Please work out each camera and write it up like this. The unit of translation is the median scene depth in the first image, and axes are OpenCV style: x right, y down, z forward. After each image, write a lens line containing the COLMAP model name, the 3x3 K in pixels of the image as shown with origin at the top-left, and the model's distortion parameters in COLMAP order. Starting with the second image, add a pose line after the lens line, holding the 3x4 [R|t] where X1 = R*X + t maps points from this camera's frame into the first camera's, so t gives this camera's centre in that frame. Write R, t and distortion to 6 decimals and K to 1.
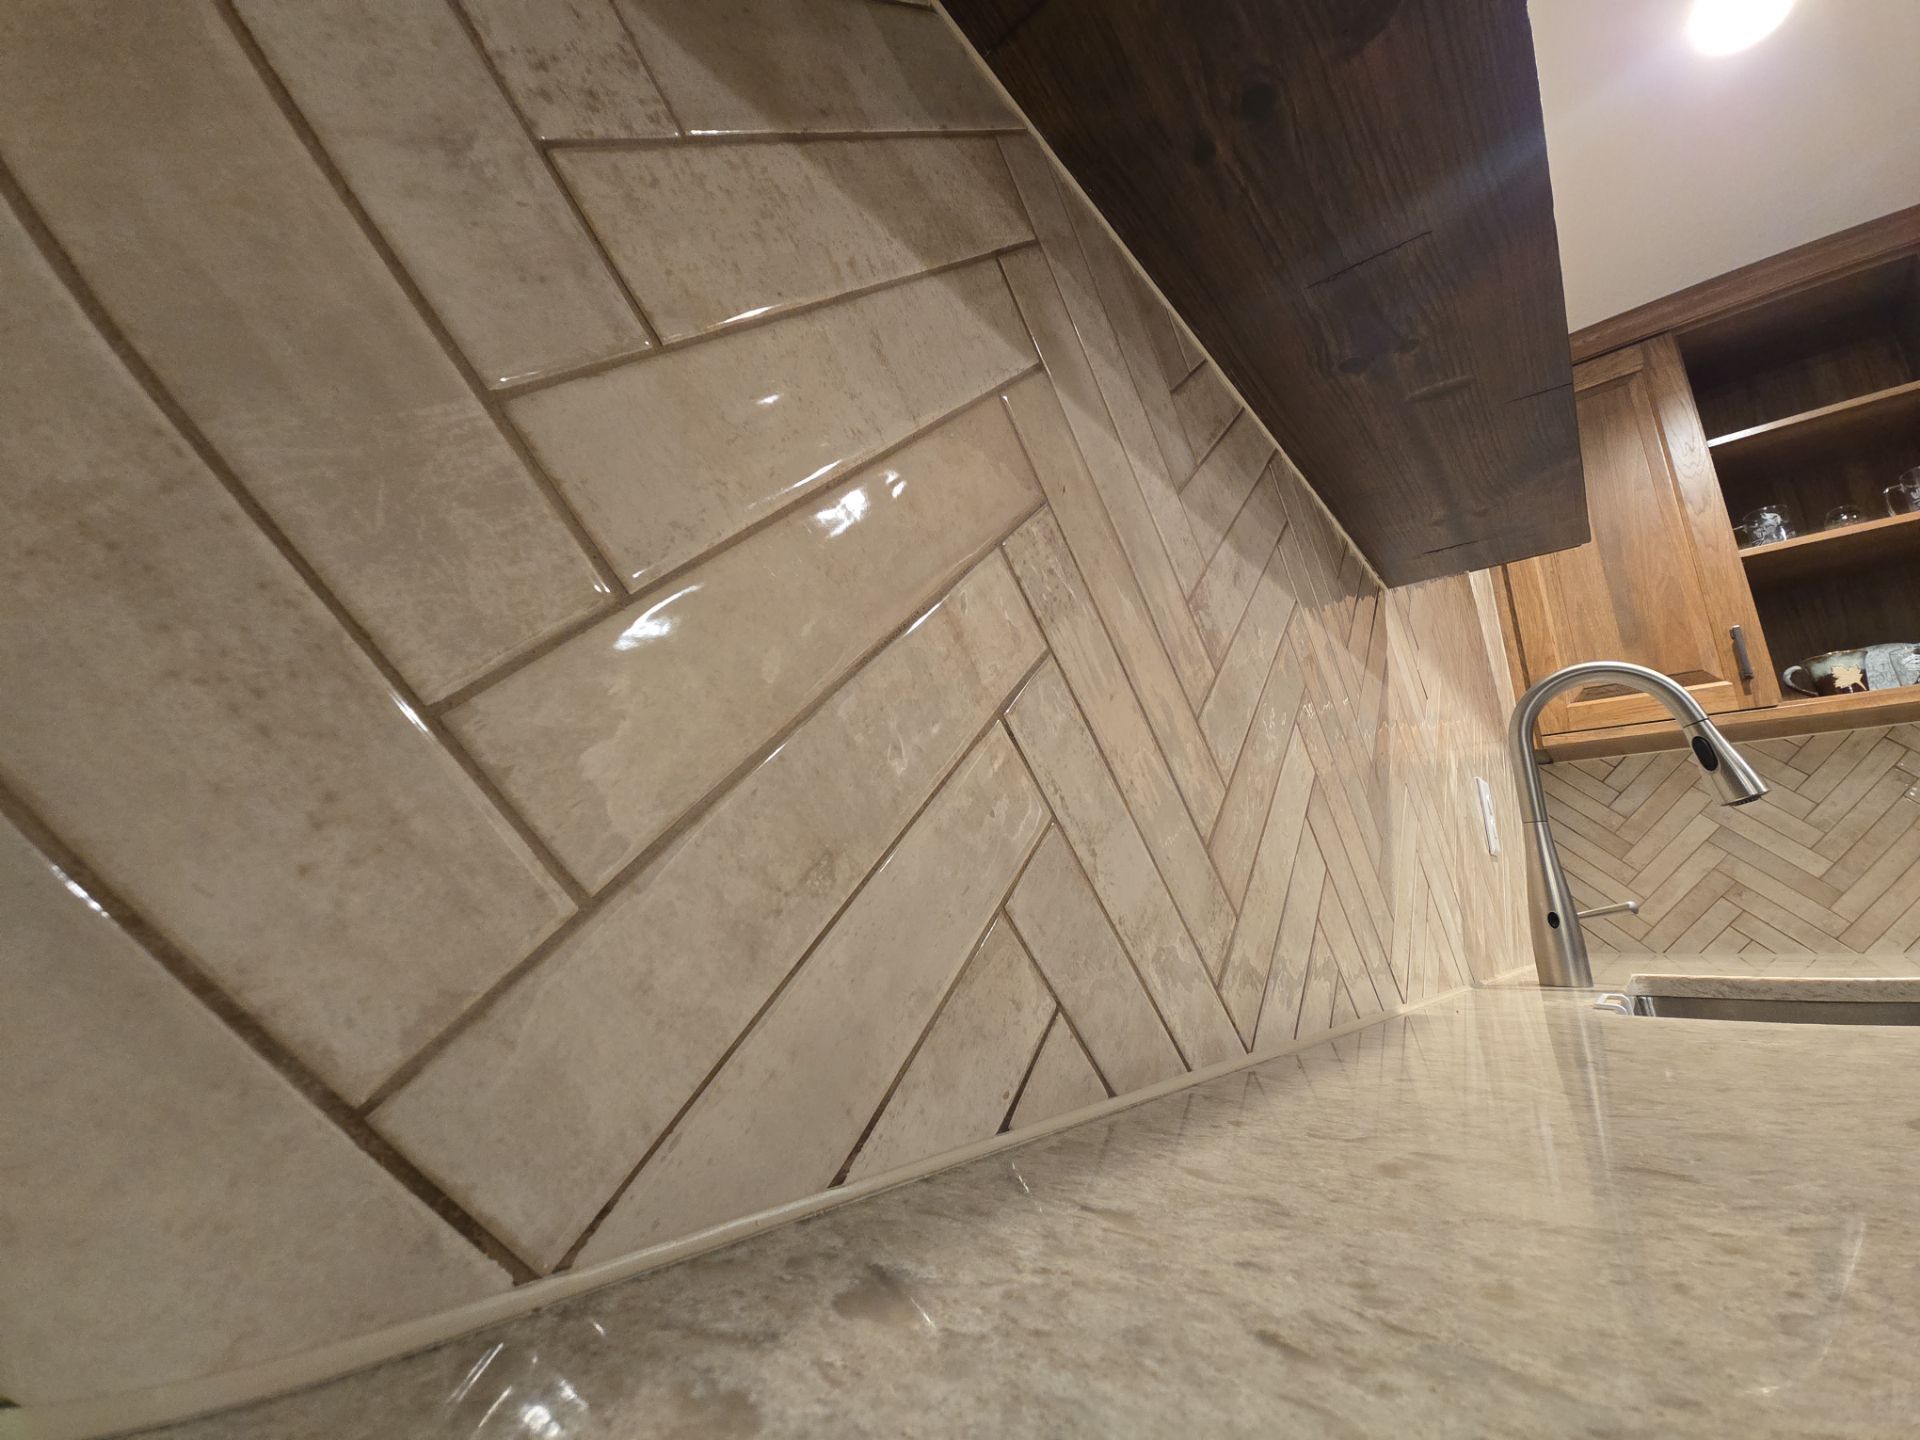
lens RADIAL K [[776.8, 0, 963.2], [0, 776.8, 718.8], [0, 0, 1]] dist [0.005643, -0.003521]
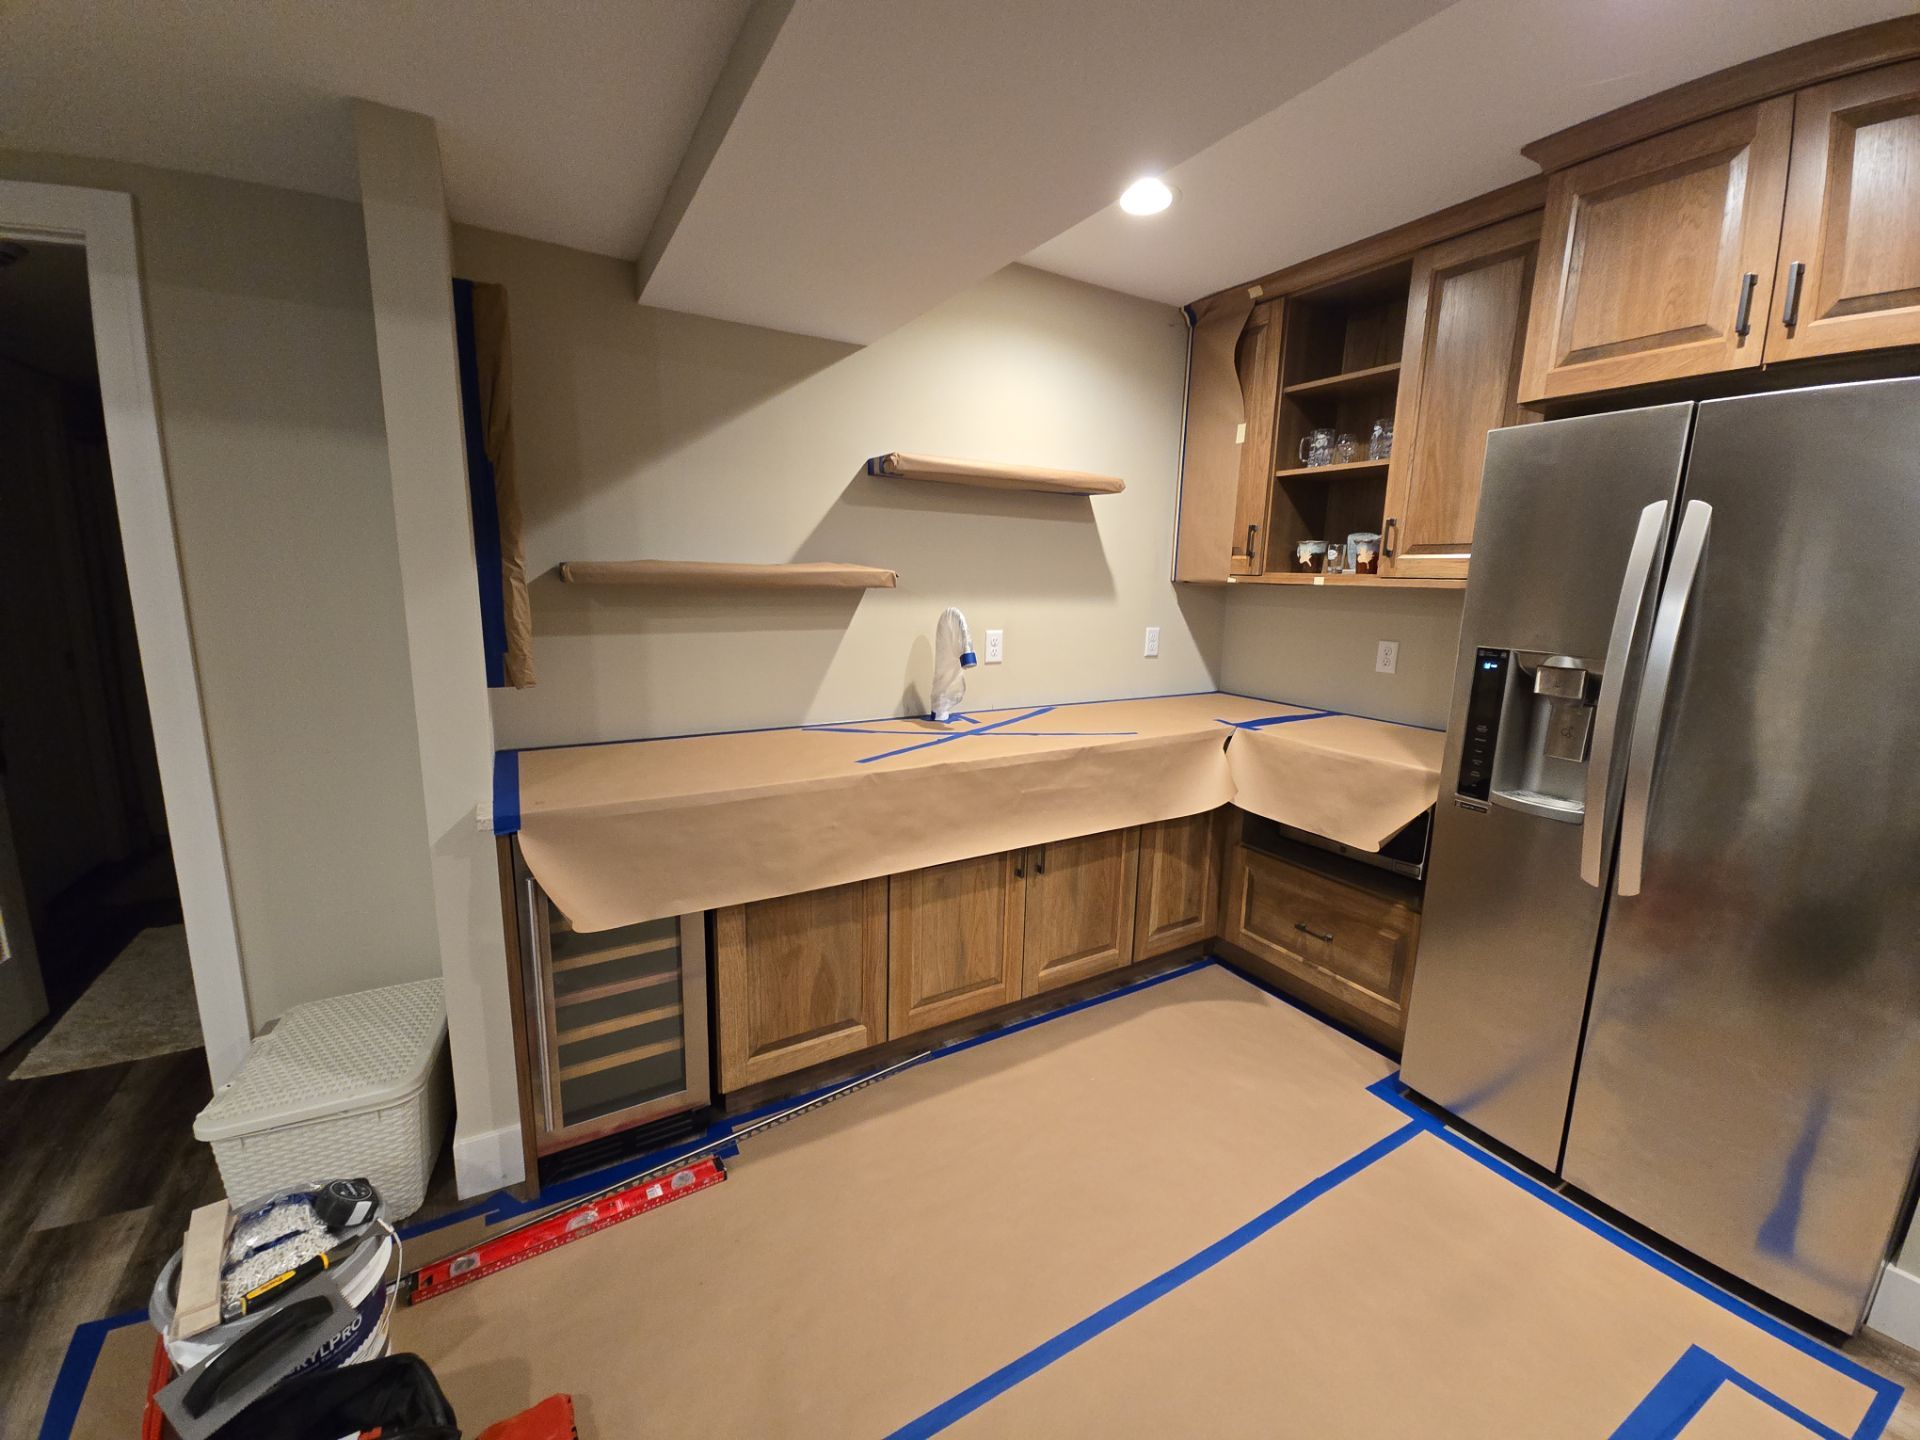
lens RADIAL K [[776.8, 0, 968.0], [0, 776.8, 714.9], [0, 0, 1]] dist [0.005643, -0.003521]
pose [[0.948327, 0.083722, -0.306051, 0.918662], [0.055850, 0.905456, 0.420750, -0.464947], [0.312342, -0.416102, 0.853992, -0.755083]]
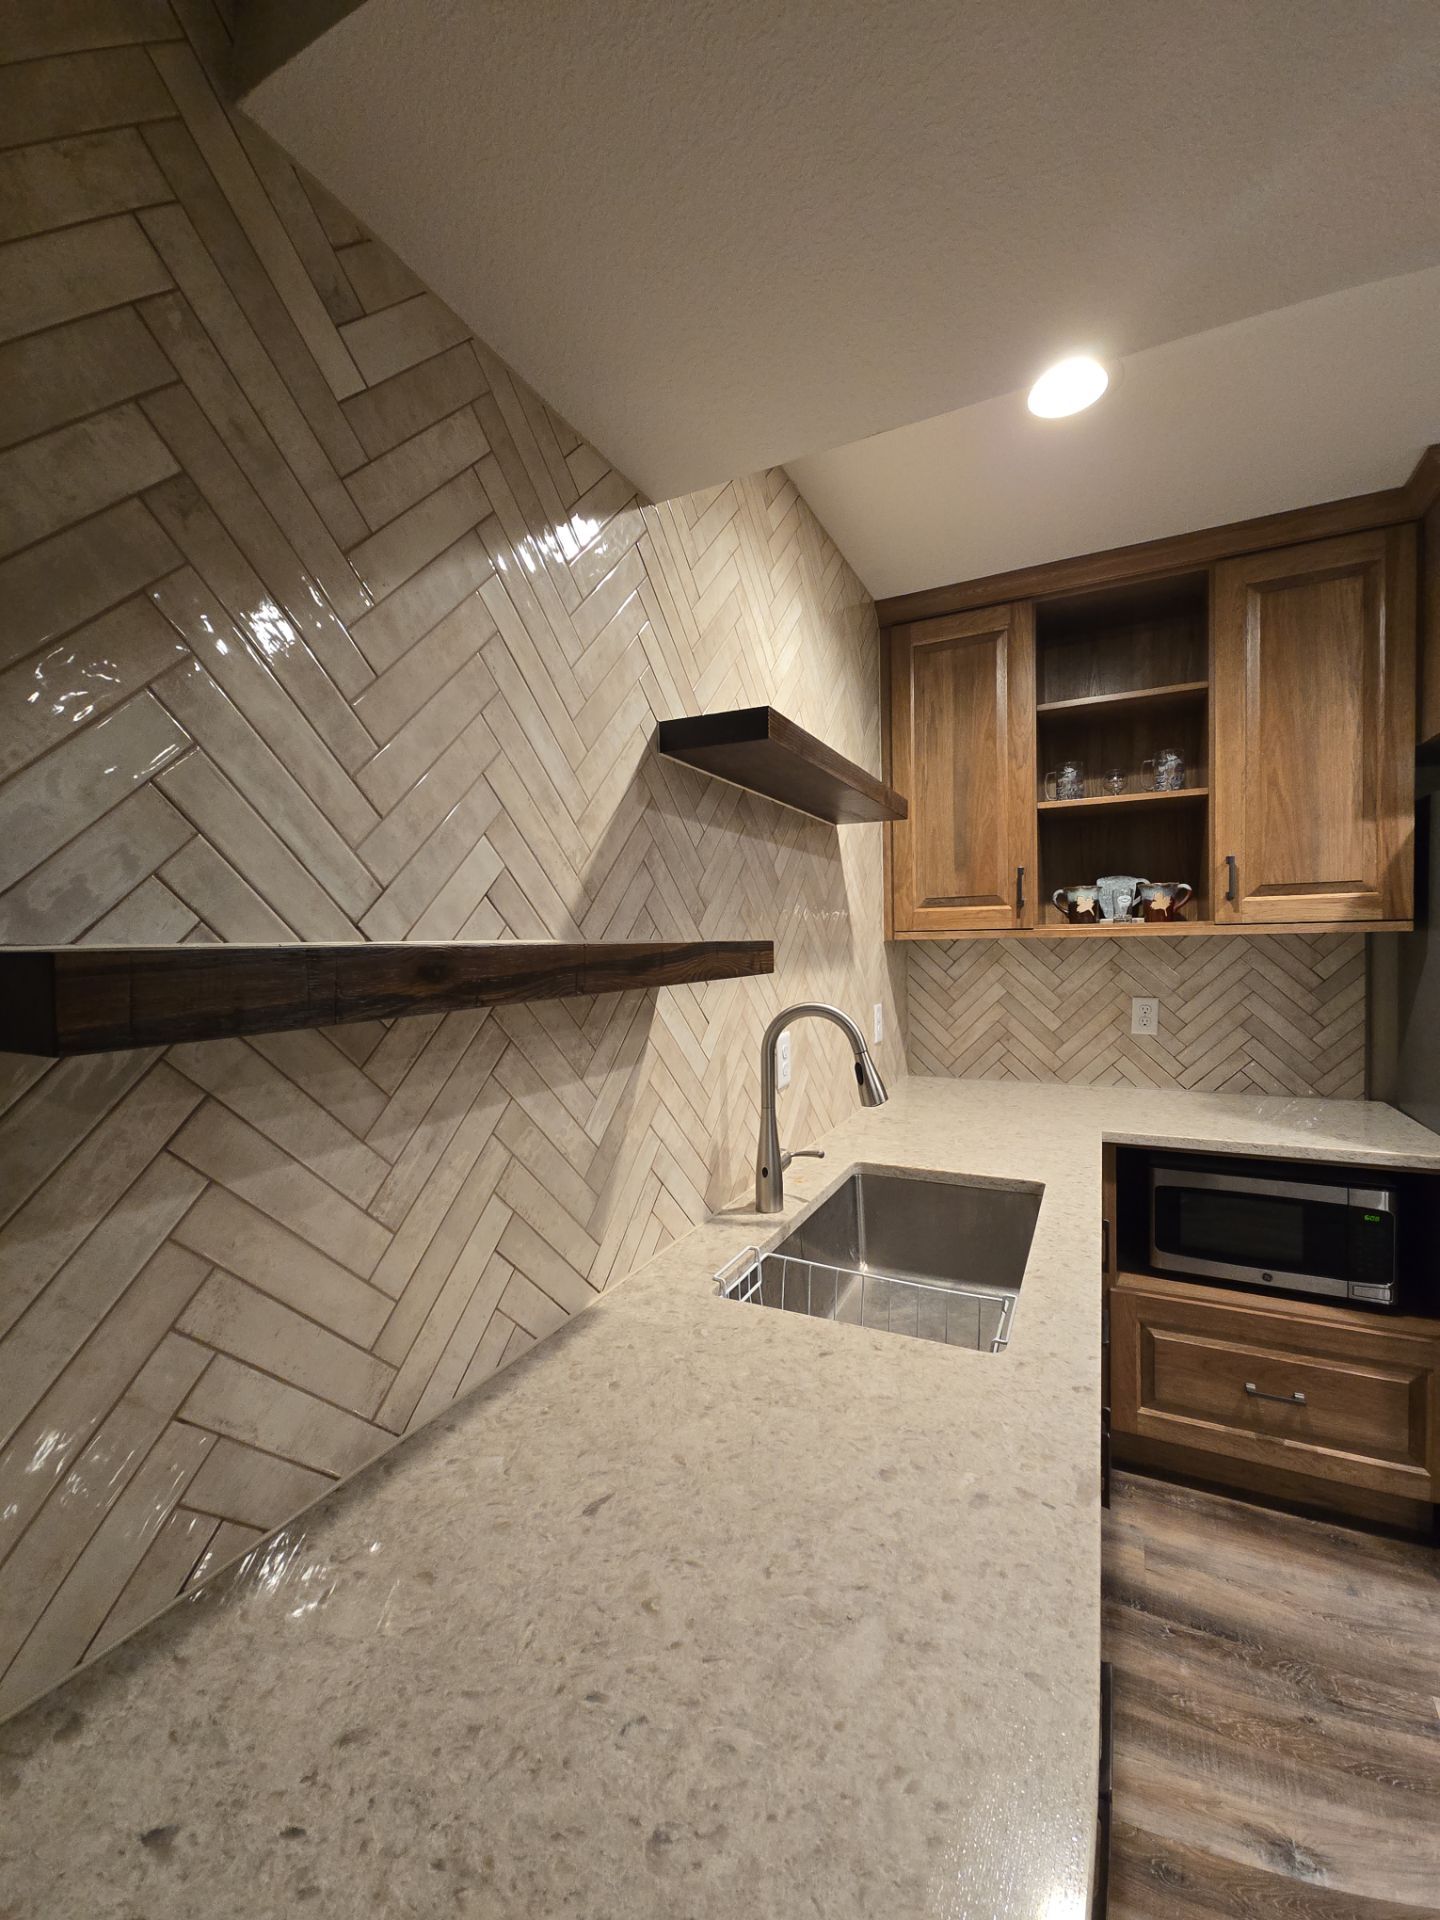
lens RADIAL K [[776.8, 0, 722.7], [0, 776.8, 967.6], [0, 0, 1]] dist [0.005643, -0.003521]
pose [[0.968707, -0.022677, 0.247168, 0.158206], [-0.050540, 0.956934, 0.285873, -0.294539], [-0.243006, -0.289419, 0.925843, -0.151151]]
